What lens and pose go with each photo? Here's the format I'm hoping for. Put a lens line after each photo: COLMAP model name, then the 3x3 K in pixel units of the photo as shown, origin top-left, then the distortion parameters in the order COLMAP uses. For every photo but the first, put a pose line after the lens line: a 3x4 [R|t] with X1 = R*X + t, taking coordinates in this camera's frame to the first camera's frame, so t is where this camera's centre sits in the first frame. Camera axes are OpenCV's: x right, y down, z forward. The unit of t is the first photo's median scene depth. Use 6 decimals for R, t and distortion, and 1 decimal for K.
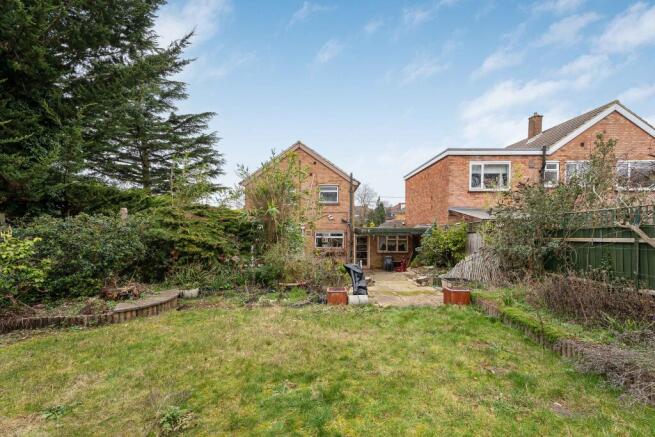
lens RADIAL K [[292.7, 0, 328.2], [0, 292.7, 210.5], [0, 0, 1]] dist [0.000253, -0.000089]
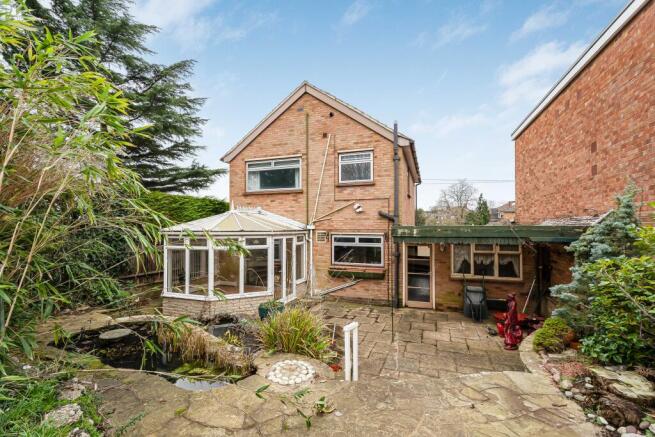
lens RADIAL K [[292.7, 0, 328.2], [0, 292.7, 210.5], [0, 0, 1]] dist [0.000253, -0.000089]
pose [[0.949978, -0.018276, -0.311782, 0.125205], [0.014296, 0.999785, -0.015048, 0.034659], [0.311990, 0.009838, 0.950034, 0.458173]]
